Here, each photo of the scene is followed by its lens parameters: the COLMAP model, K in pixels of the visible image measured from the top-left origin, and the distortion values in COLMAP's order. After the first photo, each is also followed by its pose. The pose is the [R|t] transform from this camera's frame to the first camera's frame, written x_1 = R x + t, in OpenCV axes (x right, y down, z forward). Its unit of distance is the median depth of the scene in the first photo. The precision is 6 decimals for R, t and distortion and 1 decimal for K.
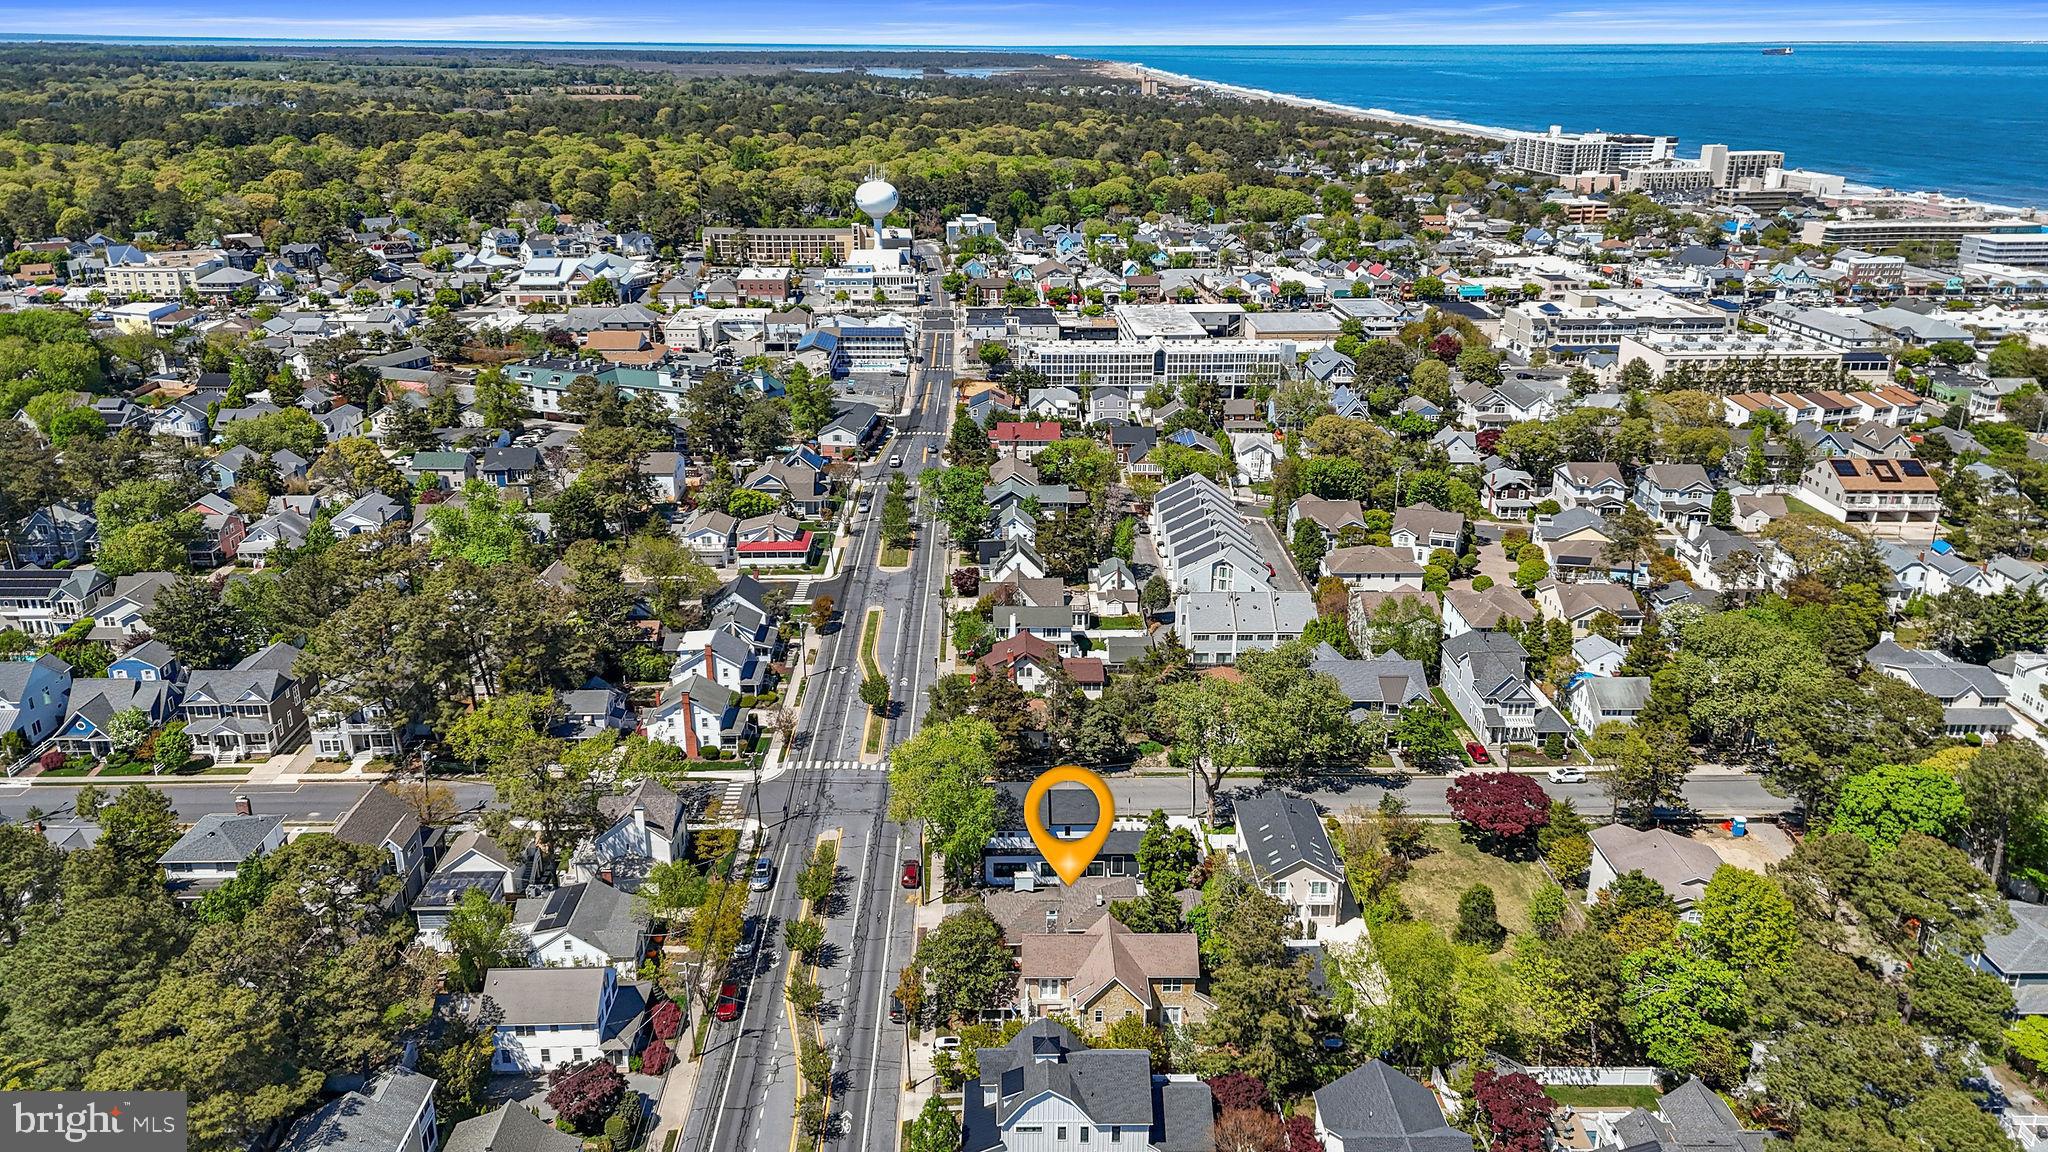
lens RADIAL K [[1501.7, 0, 1025.6], [0, 1501.7, 580.4], [0, 0, 1]] dist [0.074814, -0.060956]
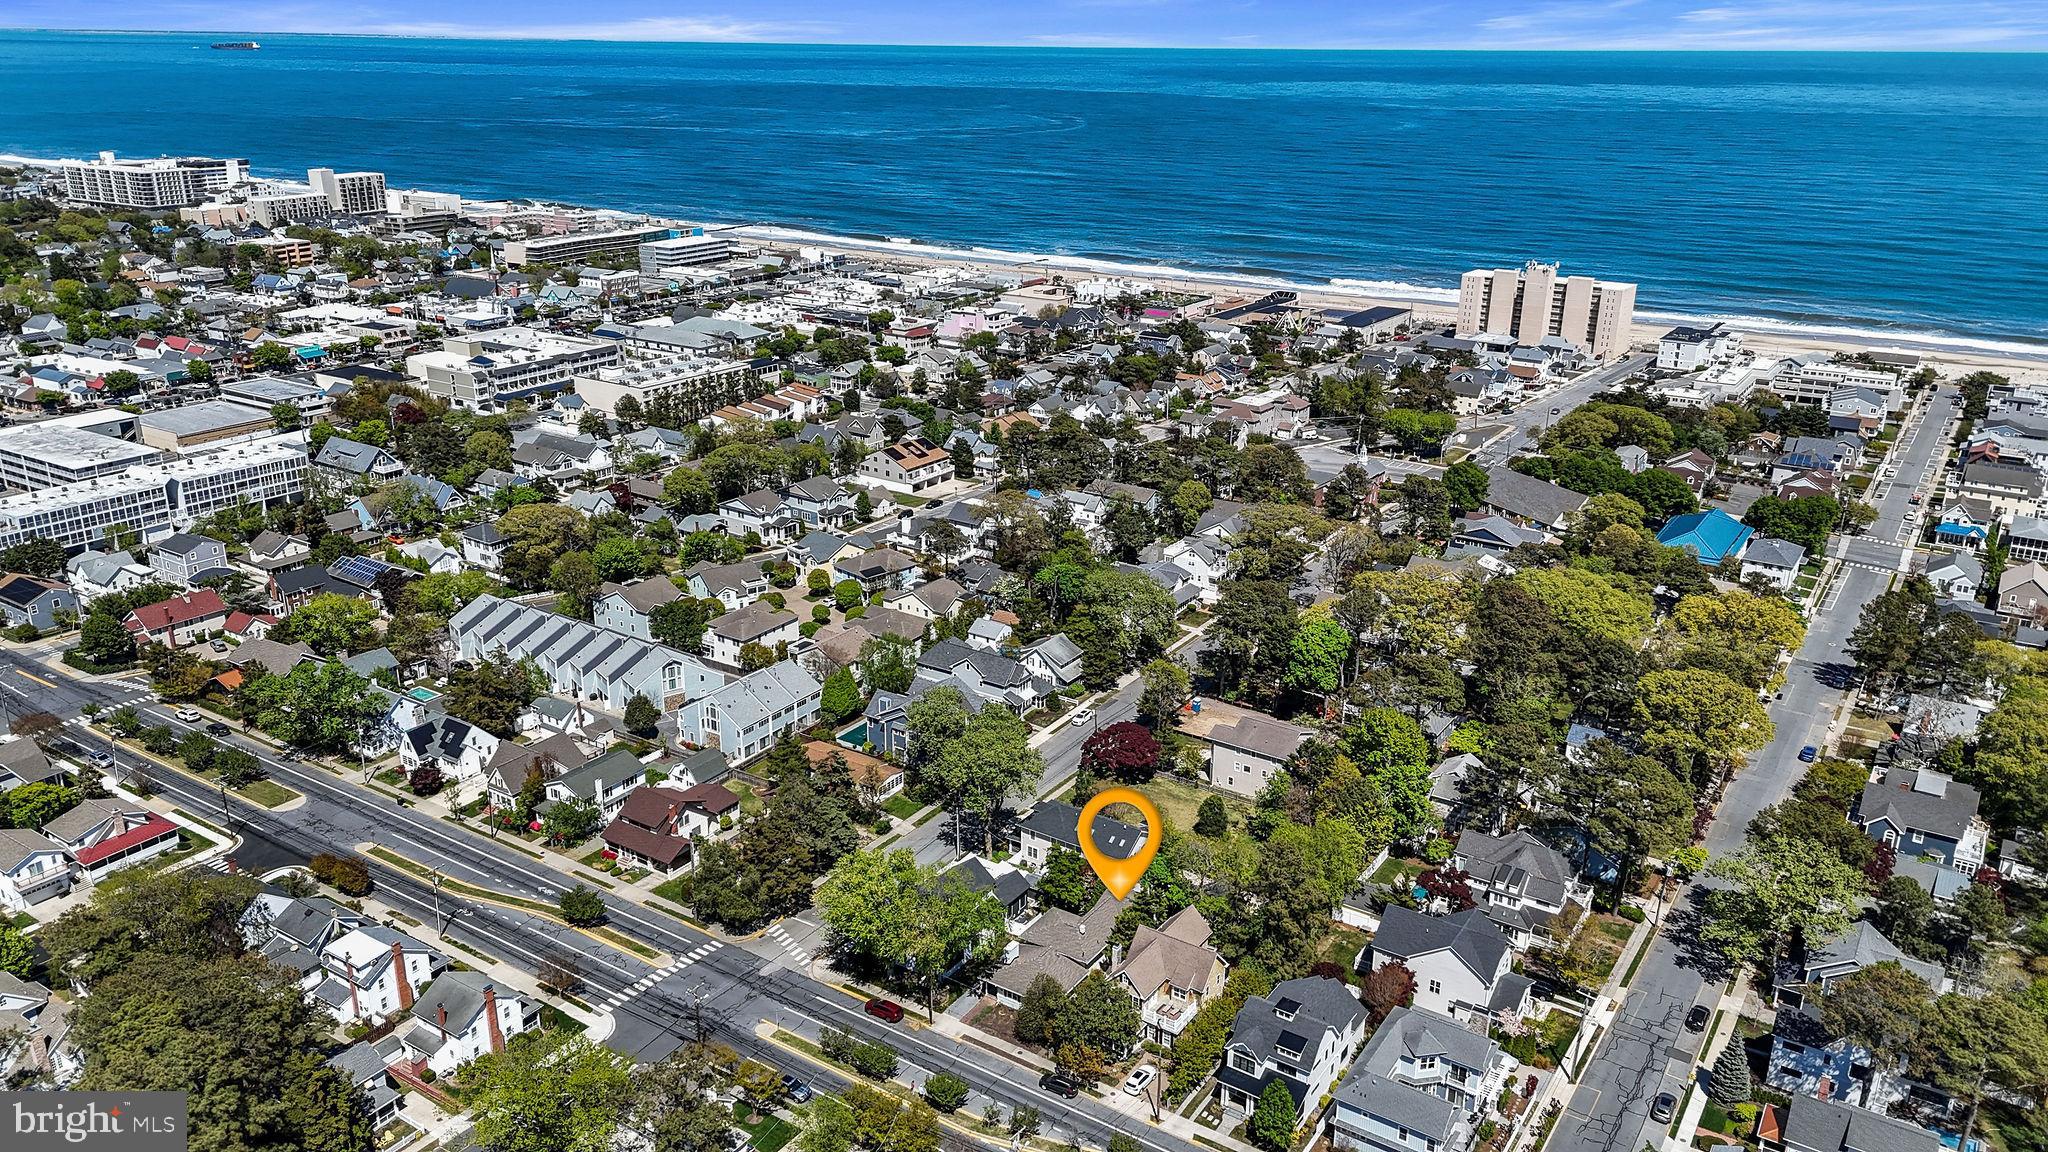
lens RADIAL K [[1501.7, 0, 1021.3], [0, 1501.7, 570.1], [0, 0, 1]] dist [0.074814, -0.060956]
pose [[0.570676, -0.268552, 0.776021, -0.429190], [0.268078, 0.954164, 0.133059, -0.121599], [-0.776185, 0.132101, 0.616511, 0.136946]]
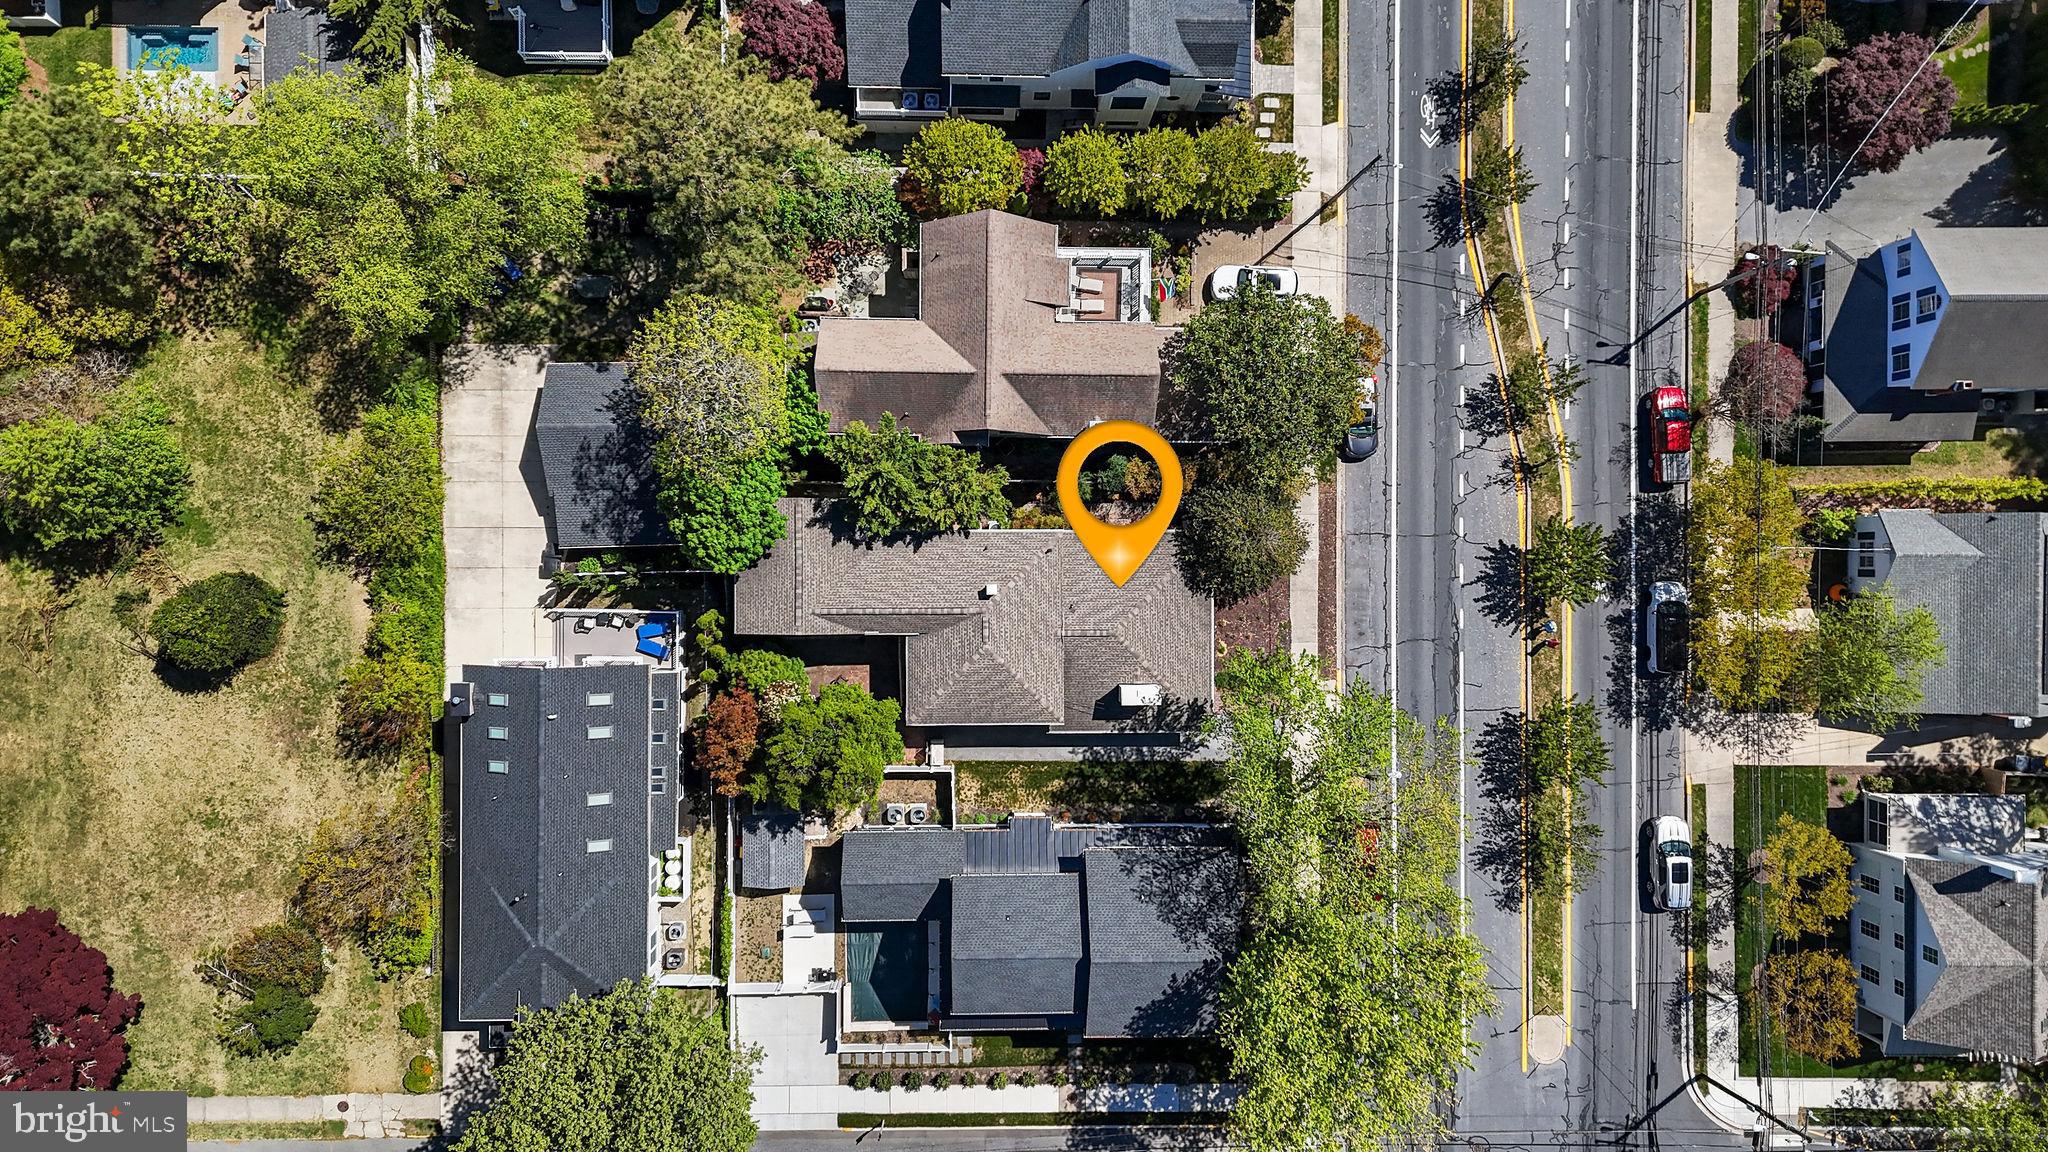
lens RADIAL K [[1501.7, 0, 1024.2], [0, 1501.7, 577.6], [0, 0, 1]] dist [0.074814, -0.060956]
pose [[-0.999075, -0.026845, -0.033603, 0.028062], [-0.022698, -0.334534, 0.942110, -0.127484], [-0.036532, 0.942001, 0.333615, 0.433245]]
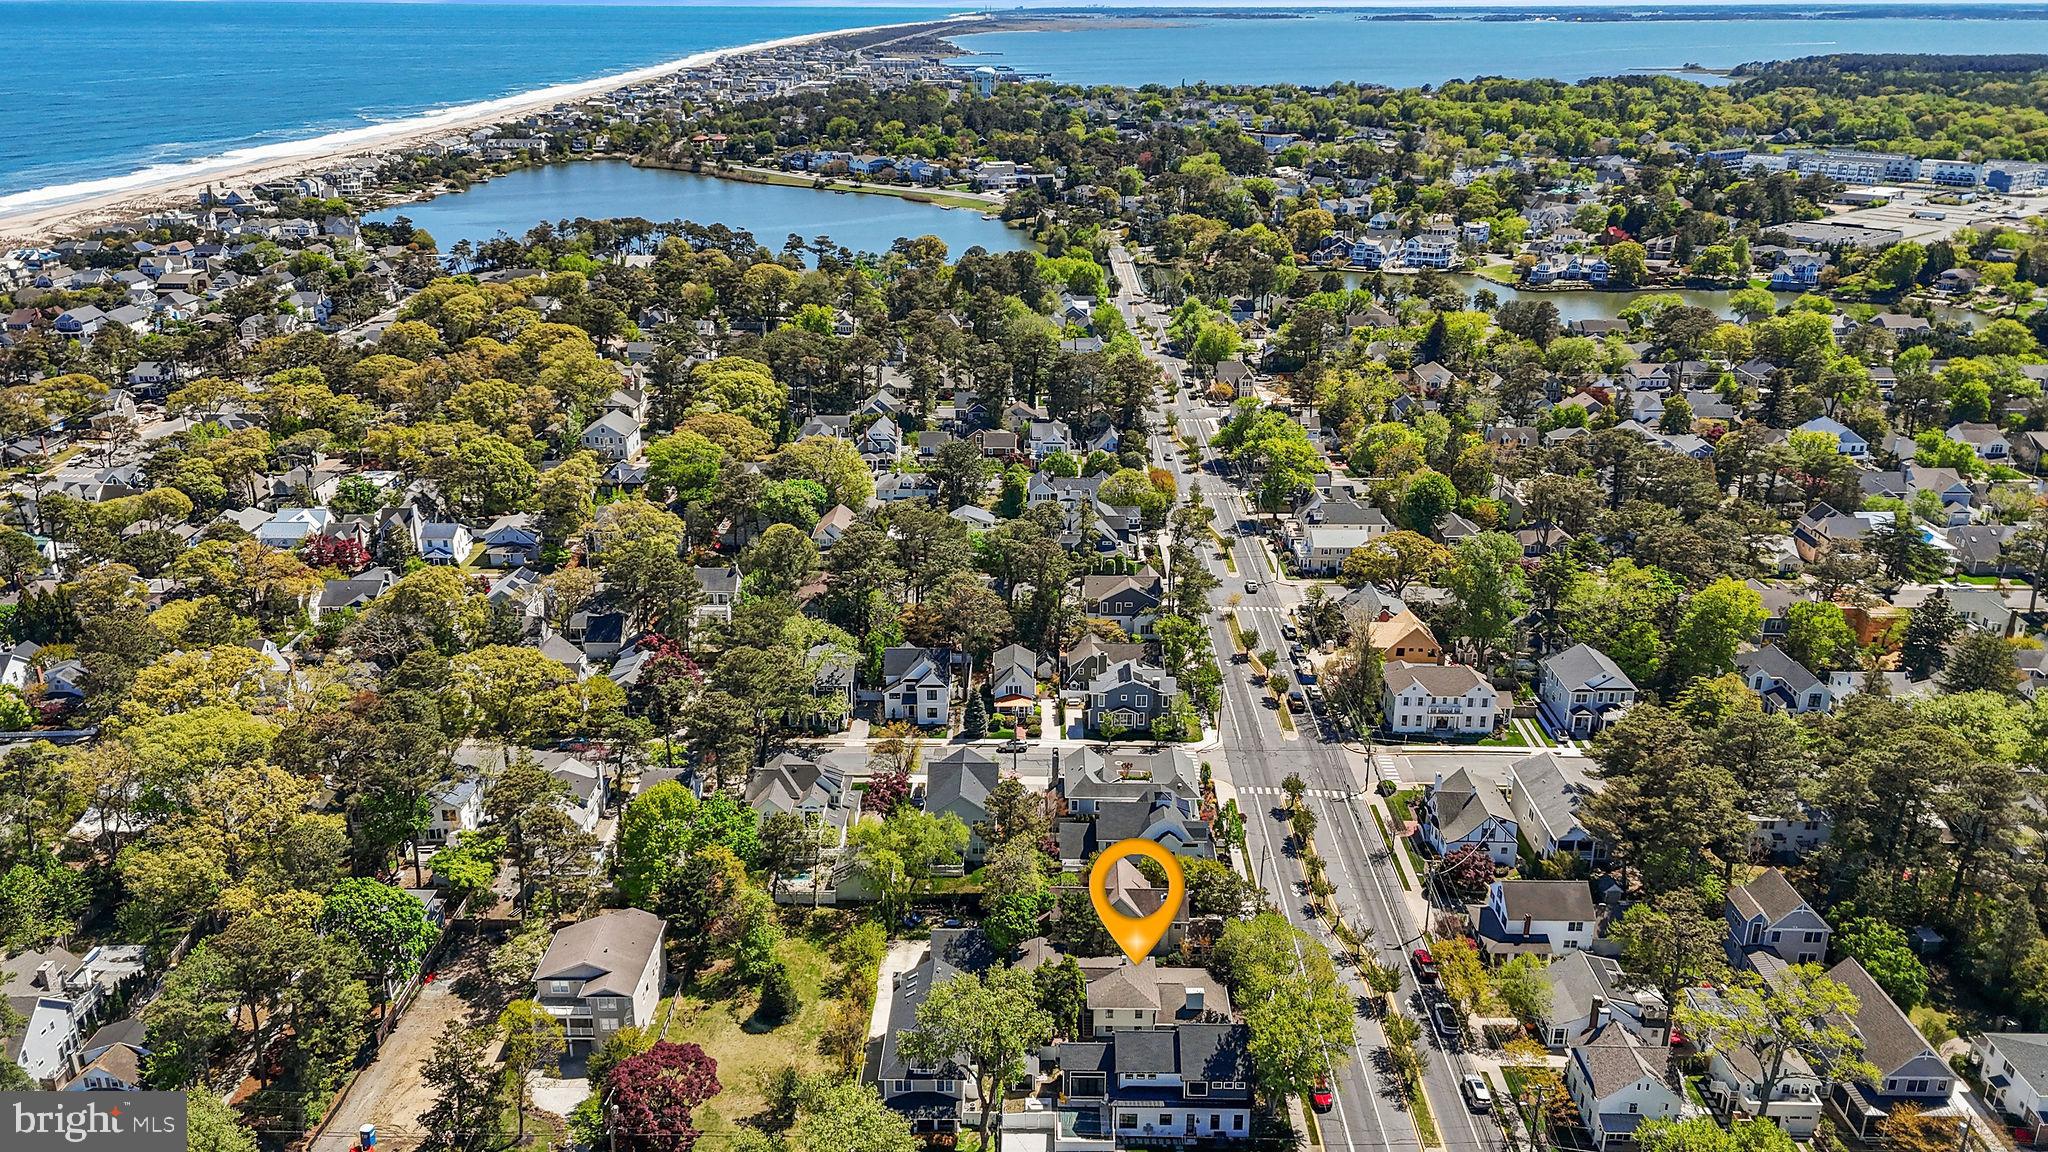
lens RADIAL K [[1501.7, 0, 1026.0], [0, 1501.7, 573.7], [0, 0, 1]] dist [0.074814, -0.060956]
pose [[-0.999372, -0.012519, 0.033146, 0.045193], [0.011827, 0.763986, 0.645125, -0.376912], [-0.033399, 0.645112, -0.763358, 0.864907]]
